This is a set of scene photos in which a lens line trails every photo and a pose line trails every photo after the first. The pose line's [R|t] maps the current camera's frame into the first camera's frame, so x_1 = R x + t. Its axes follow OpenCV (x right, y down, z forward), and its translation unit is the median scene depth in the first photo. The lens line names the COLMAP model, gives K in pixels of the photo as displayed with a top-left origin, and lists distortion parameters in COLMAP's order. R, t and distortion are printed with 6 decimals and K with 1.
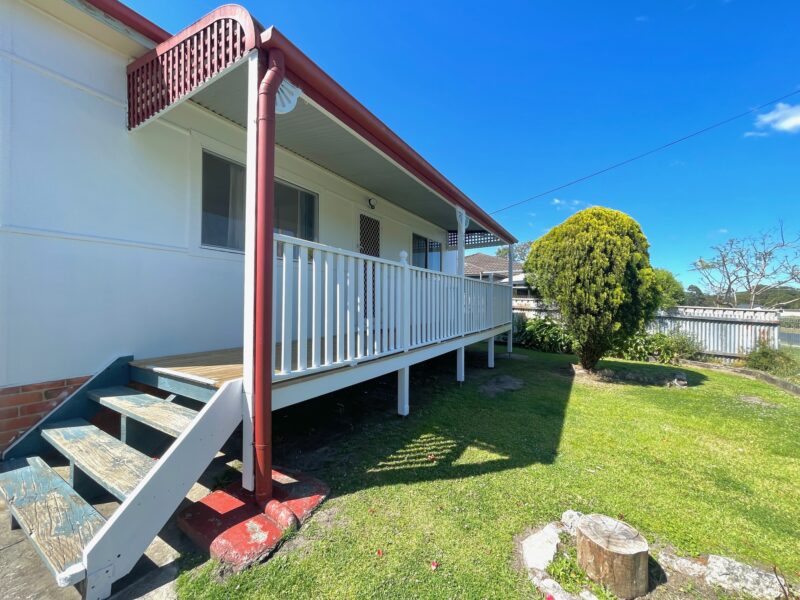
lens RADIAL K [[318.9, 0, 400.0], [0, 318.9, 300.0], [0, 0, 1]] dist [-0.002315, -0.000217]
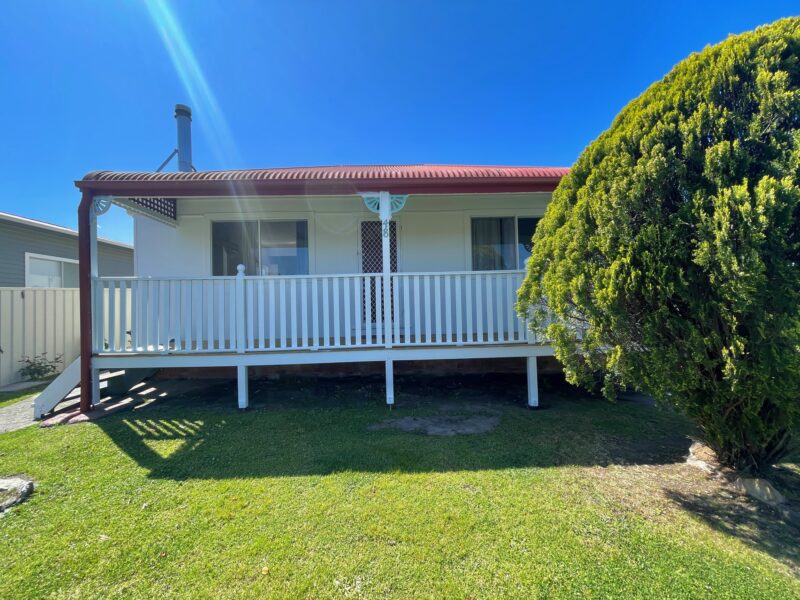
lens RADIAL K [[326.4, 0, 399.2], [0, 326.4, 301.4], [0, 0, 1]] dist [-0.002725, -0.000087]
pose [[0.546554, -0.033141, -0.836768, 0.900687], [0.032123, 0.999311, -0.018597, 0.013271], [0.836808, -0.016715, 0.547242, 0.572206]]
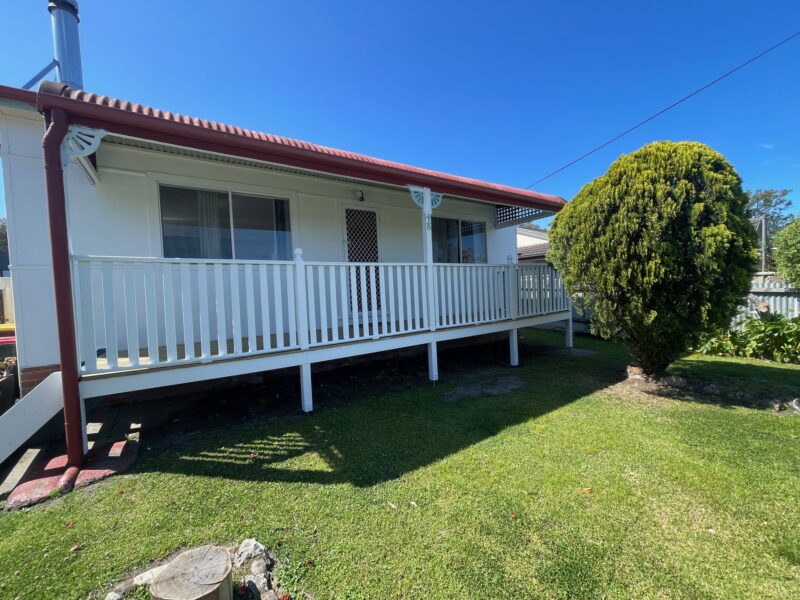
lens RADIAL K [[323.2, 0, 400.0], [0, 323.2, 300.0], [0, 0, 1]] dist [-0.001552, -0.000071]
pose [[0.908293, -0.037243, -0.416674, 0.492375], [0.054076, 0.998125, 0.028663, -0.002444], [0.414825, -0.048567, 0.908604, 0.144268]]
